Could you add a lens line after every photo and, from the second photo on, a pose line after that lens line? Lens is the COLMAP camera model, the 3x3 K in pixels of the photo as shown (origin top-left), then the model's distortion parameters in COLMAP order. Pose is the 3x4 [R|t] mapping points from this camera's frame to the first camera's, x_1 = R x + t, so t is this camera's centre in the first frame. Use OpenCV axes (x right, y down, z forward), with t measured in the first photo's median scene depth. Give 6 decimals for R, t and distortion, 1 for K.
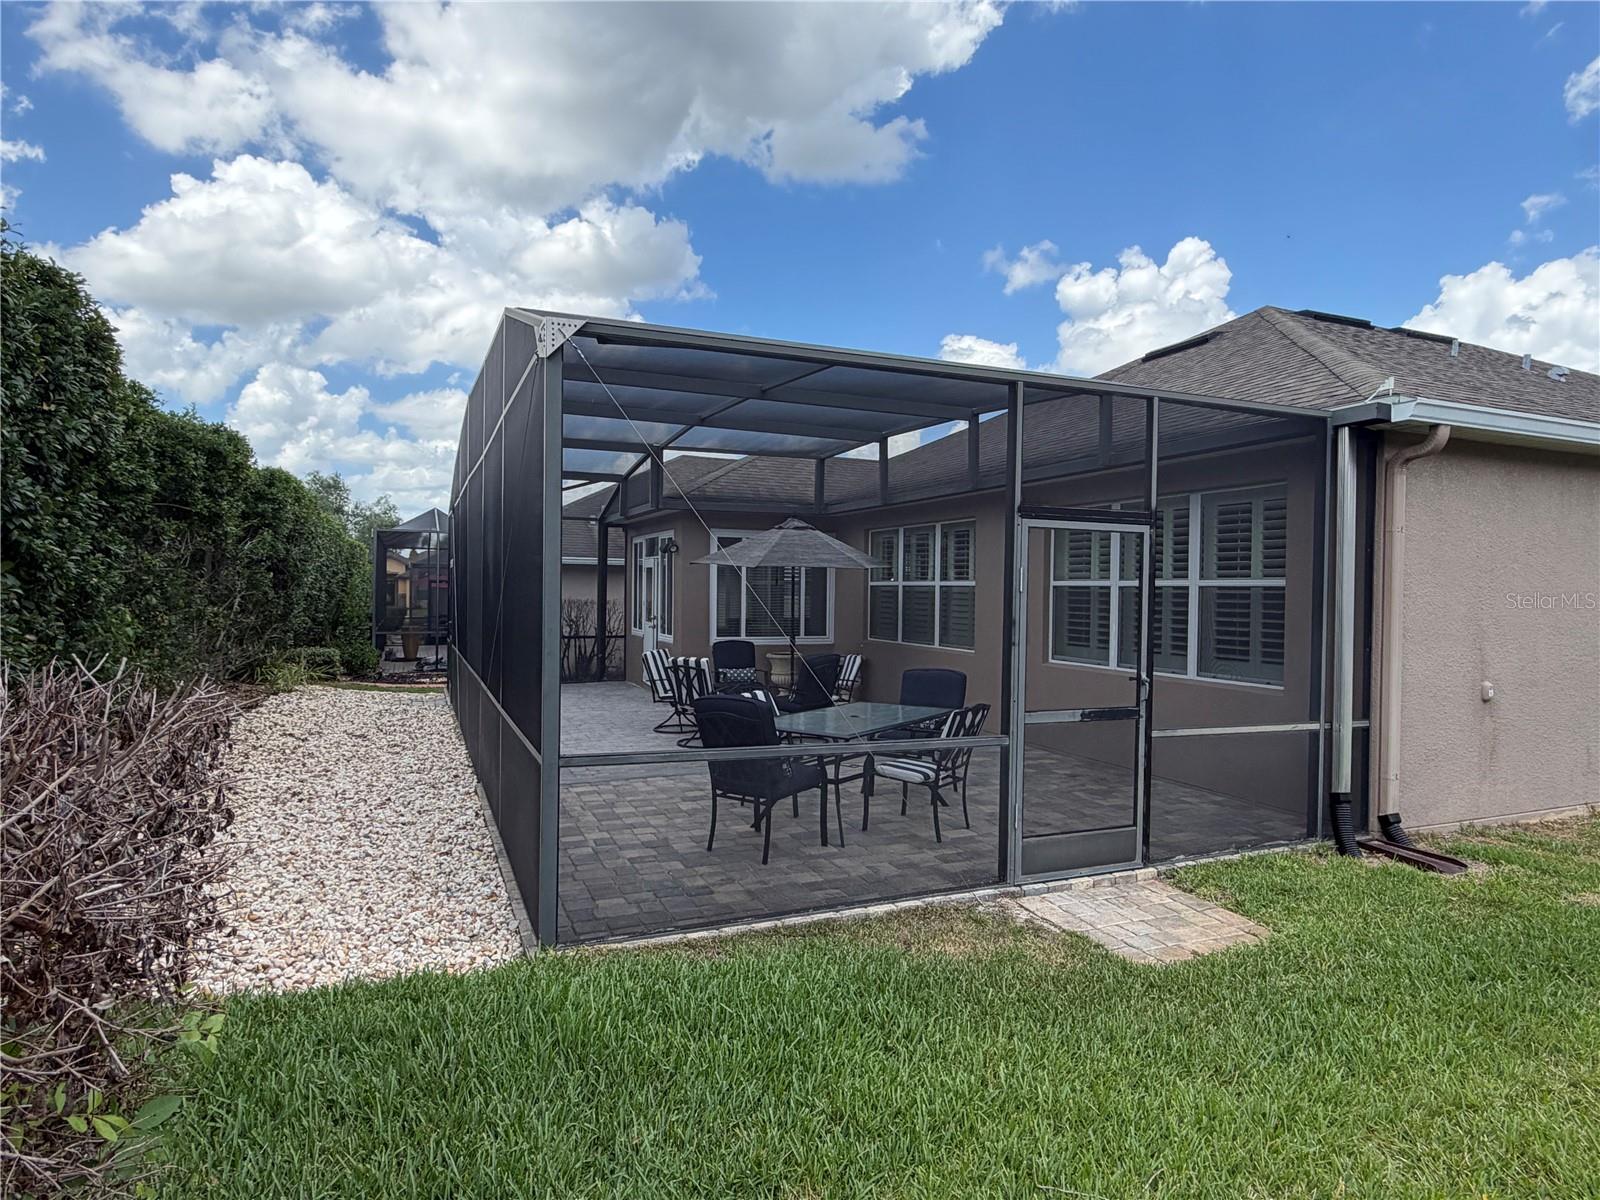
lens RADIAL K [[911.1, 0, 804.5], [0, 911.1, 601.1], [0, 0, 1]] dist [0.036165, -0.032815]
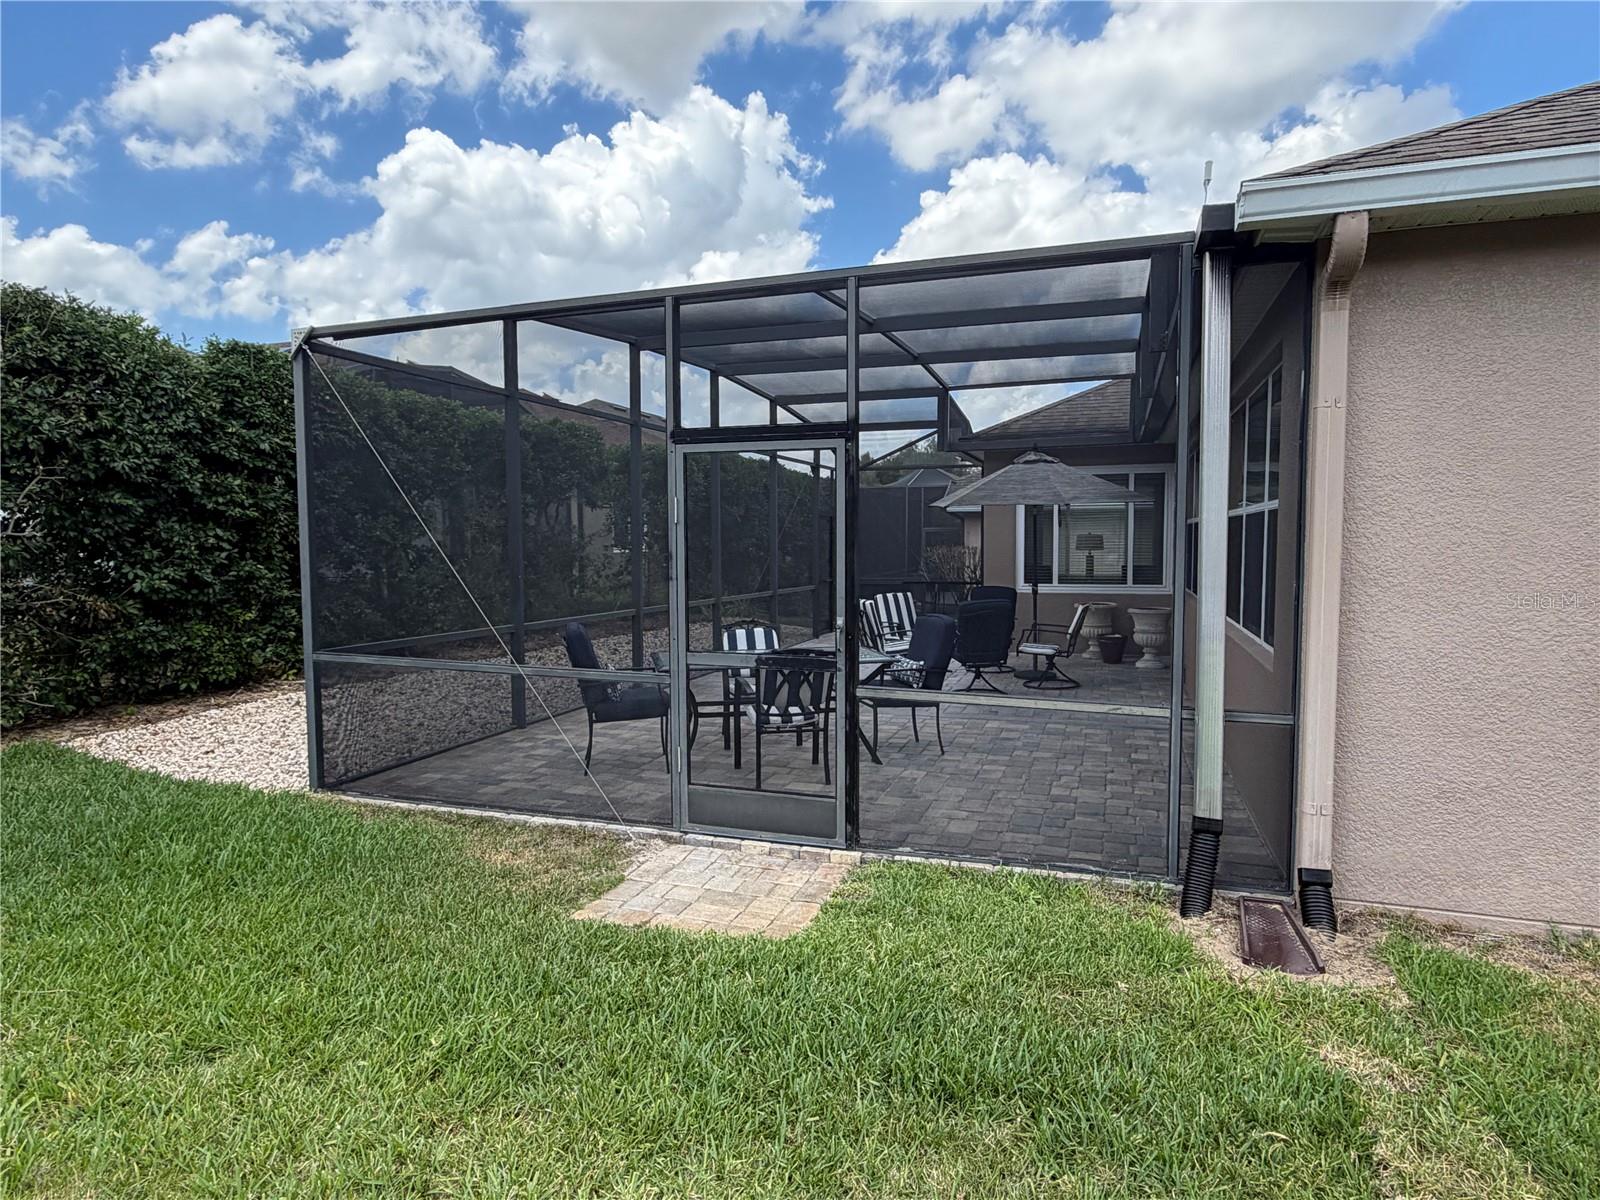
lens RADIAL K [[911.1, 0, 804.5], [0, 911.1, 601.1], [0, 0, 1]] dist [0.036165, -0.032815]
pose [[0.741028, 0.031643, -0.670729, 0.949141], [0.003752, 0.998678, 0.051260, 0.021390], [0.671464, -0.040502, 0.739929, 0.385443]]
